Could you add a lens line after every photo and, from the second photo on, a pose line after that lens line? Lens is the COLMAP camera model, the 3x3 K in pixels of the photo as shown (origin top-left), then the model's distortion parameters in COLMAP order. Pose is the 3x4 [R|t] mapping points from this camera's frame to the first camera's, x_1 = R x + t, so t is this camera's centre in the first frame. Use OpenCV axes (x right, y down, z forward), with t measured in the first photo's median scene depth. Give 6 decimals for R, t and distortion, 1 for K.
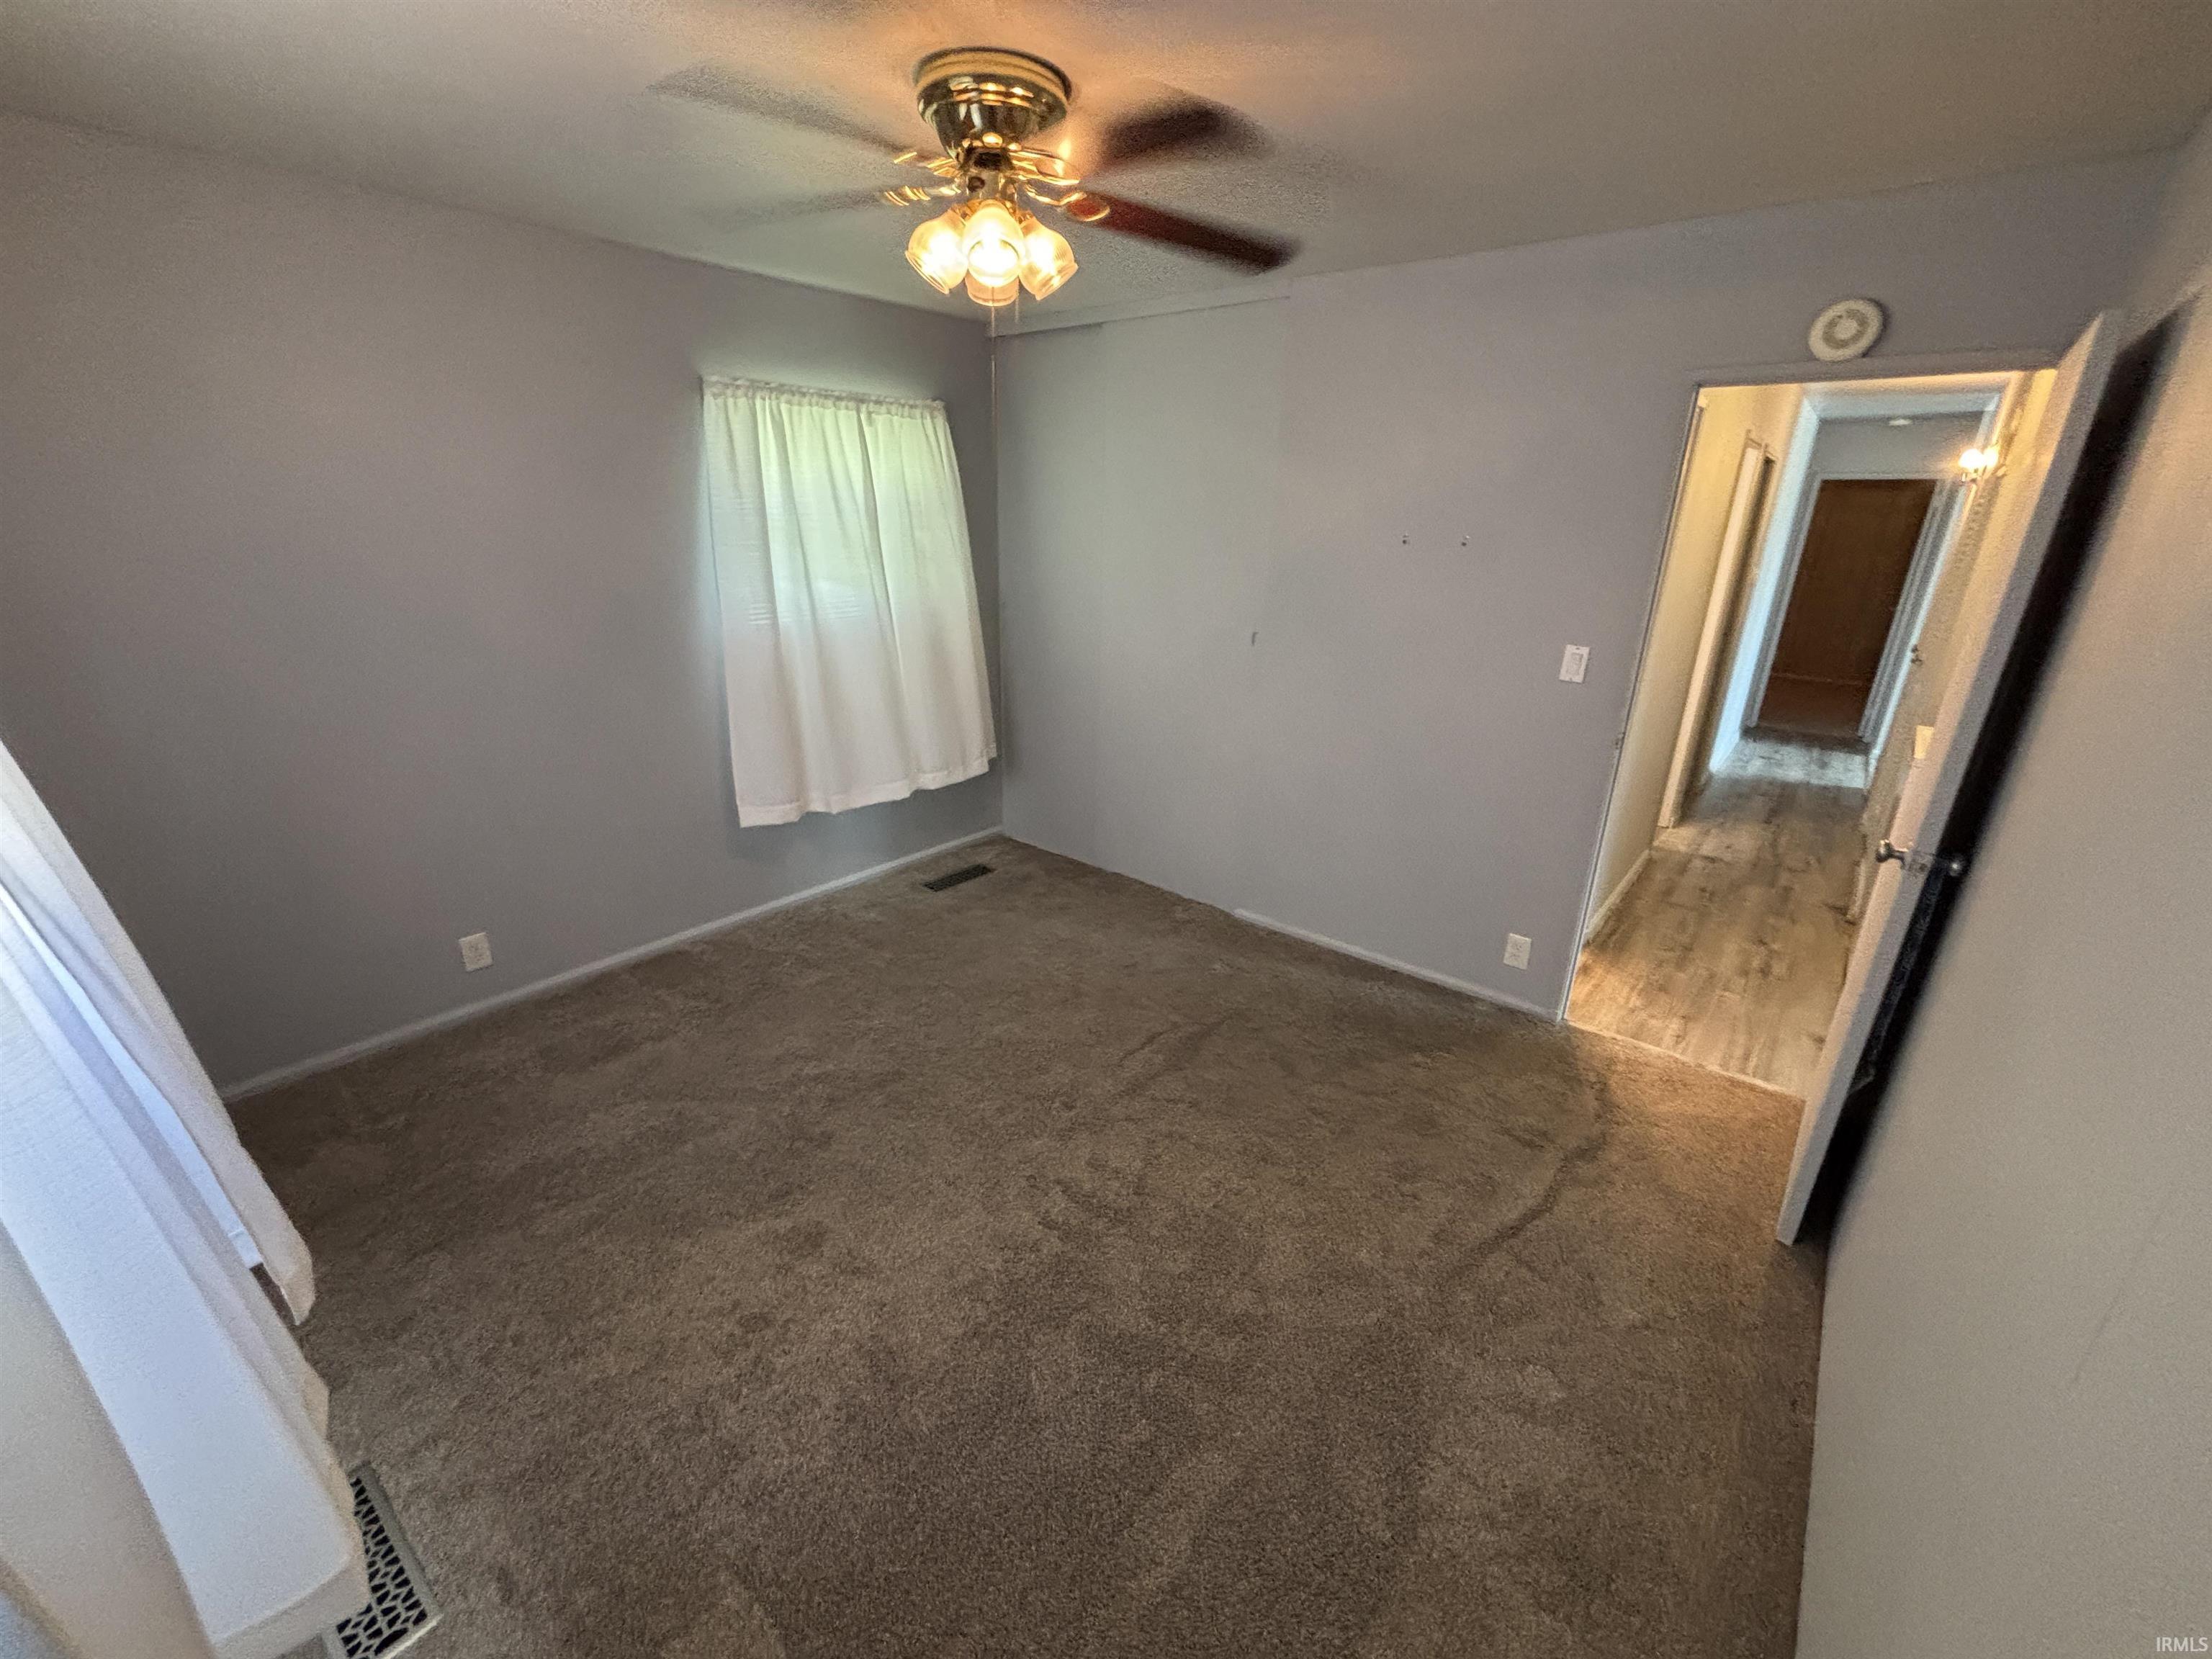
lens RADIAL K [[903.1, 0, 1115.3], [0, 903.1, 828.0], [0, 0, 1]] dist [0.008495, 0.000219]
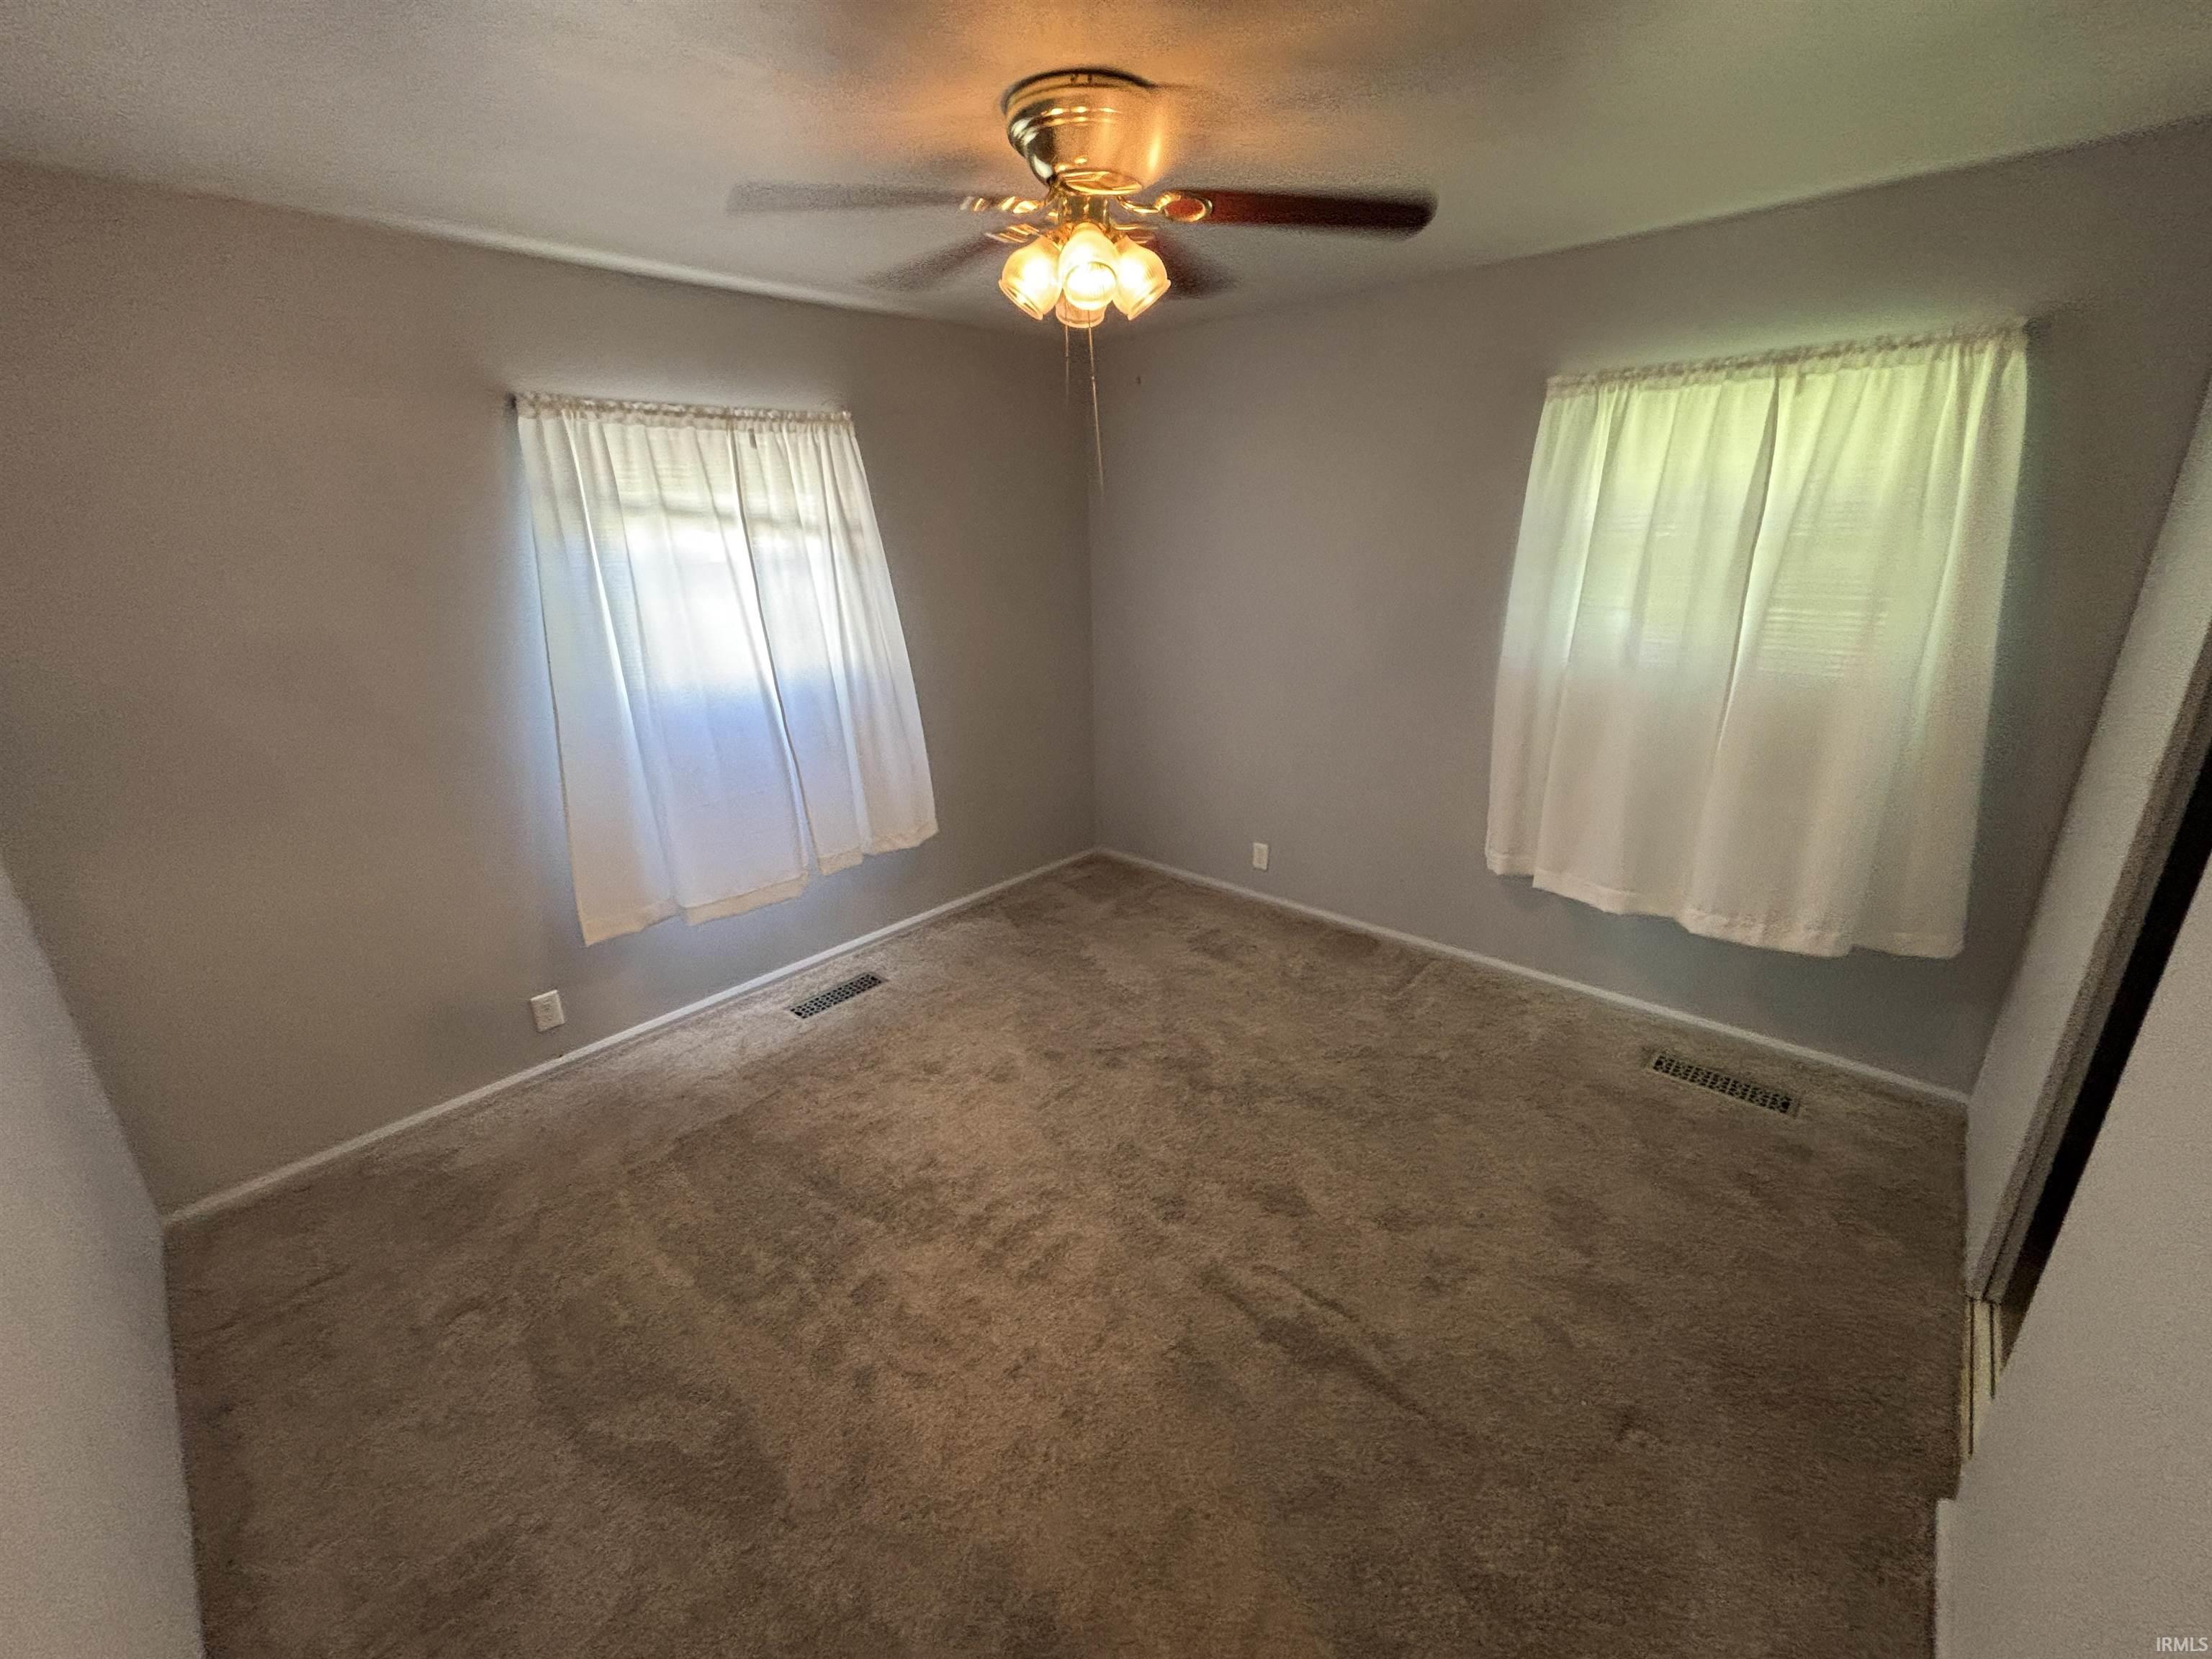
lens RADIAL K [[903.1, 0, 1105.5], [0, 903.1, 836.6], [0, 0, 1]] dist [0.008495, 0.000219]
pose [[-0.060074, 0.313807, -0.947585, 0.594298], [-0.305898, 0.897837, 0.316725, -0.250265], [0.950167, 0.308891, 0.042056, 0.706681]]
